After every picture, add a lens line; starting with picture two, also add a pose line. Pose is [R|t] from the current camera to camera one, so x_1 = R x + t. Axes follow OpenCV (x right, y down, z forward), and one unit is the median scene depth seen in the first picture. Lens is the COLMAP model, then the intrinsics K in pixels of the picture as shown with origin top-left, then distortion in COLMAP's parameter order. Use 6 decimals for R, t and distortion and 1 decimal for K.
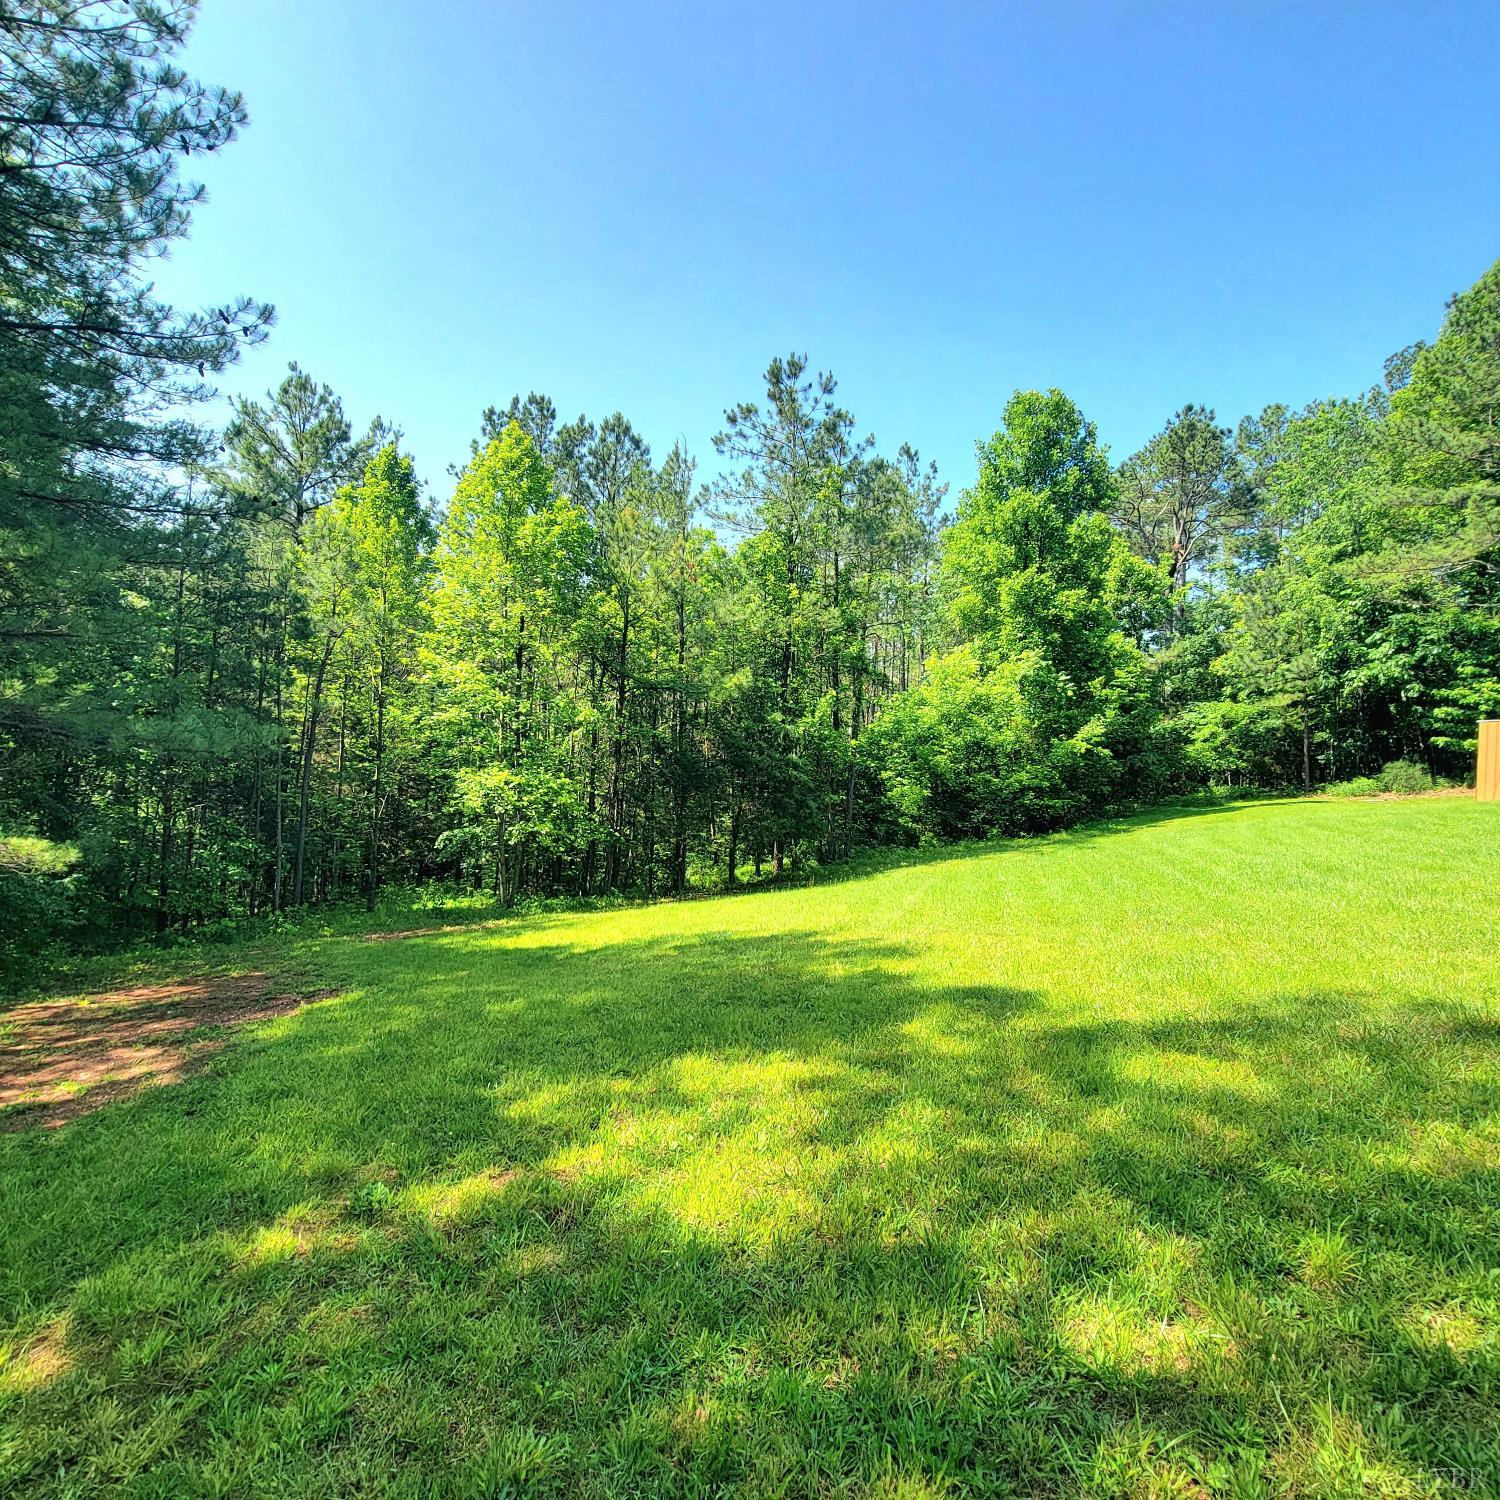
lens RADIAL K [[821.7, 0, 731.2], [0, 821.7, 779.5], [0, 0, 1]] dist [-0.006031, 0.000945]
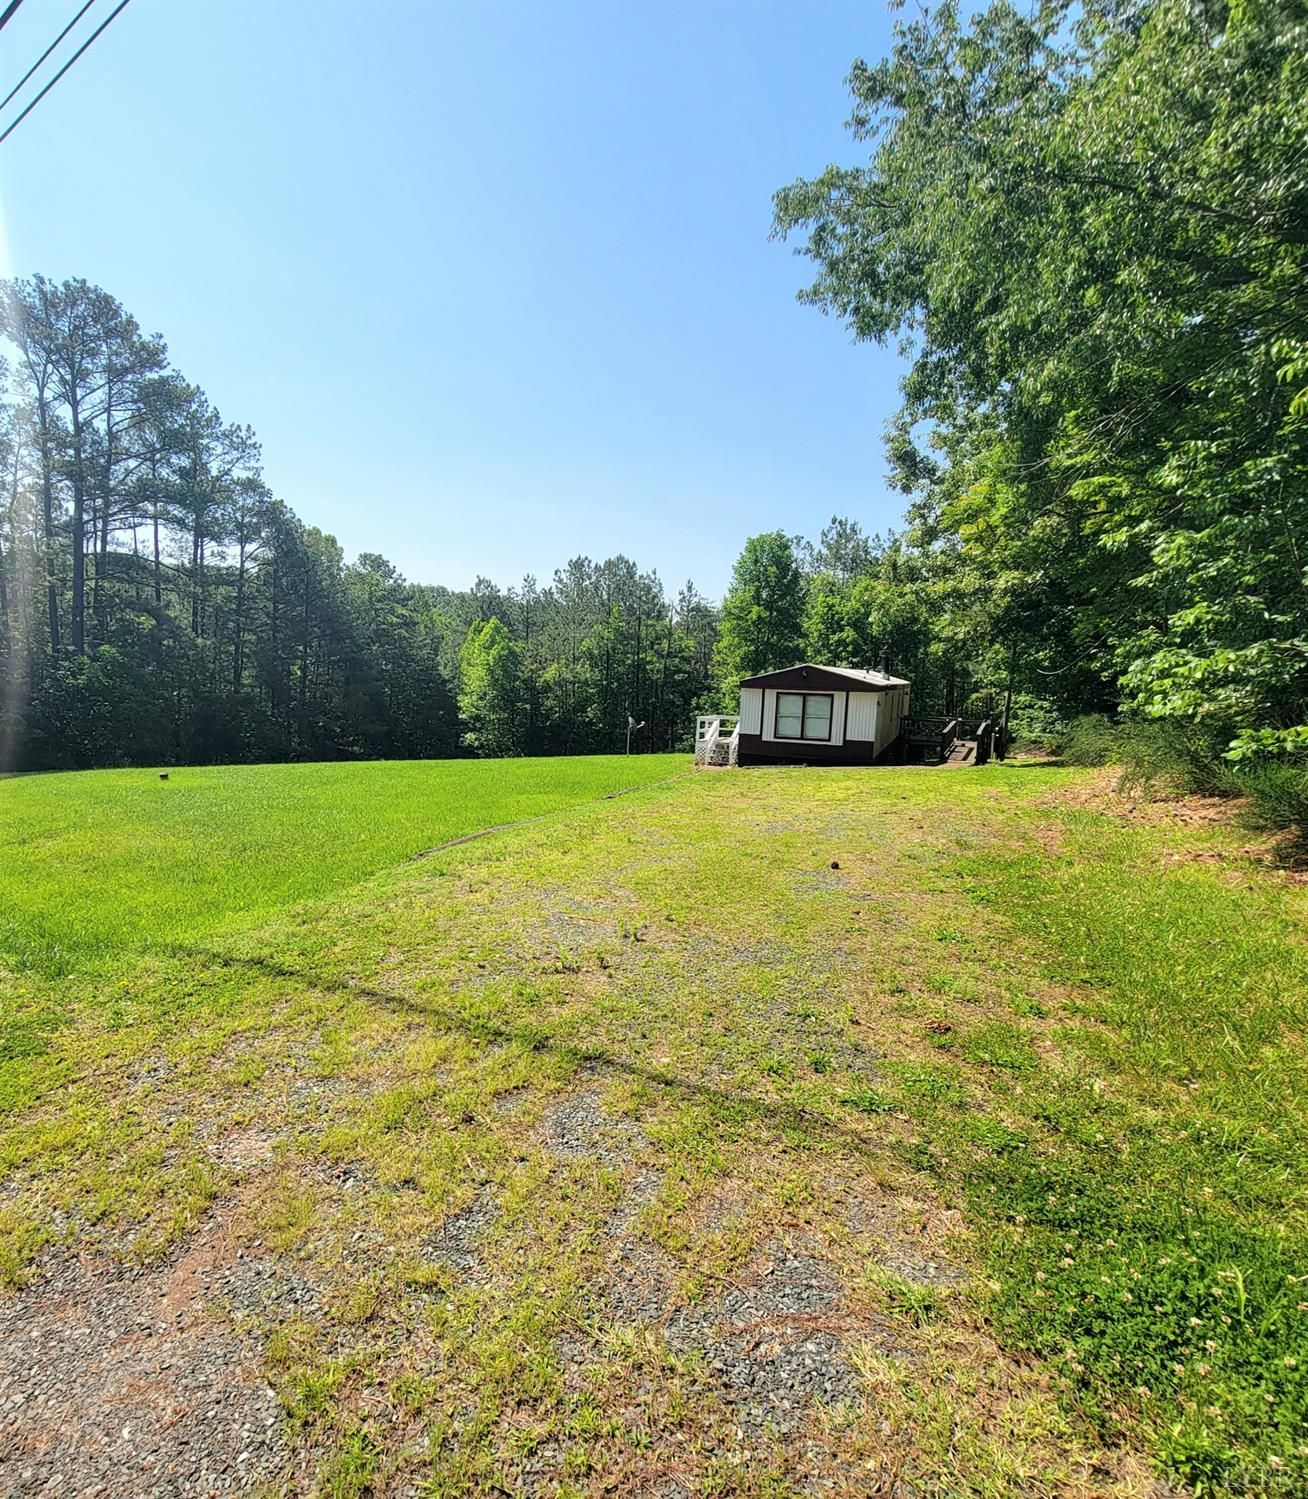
lens RADIAL K [[824.7, 0, 542.6], [0, 824.7, 766.6], [0, 0, 1]] dist [-0.002643, -0.000721]
pose [[0.725226, 0.058182, -0.686048, 1.372576], [-0.014867, 0.997514, 0.068881, -0.068508], [0.688351, -0.039754, 0.724288, -0.754175]]
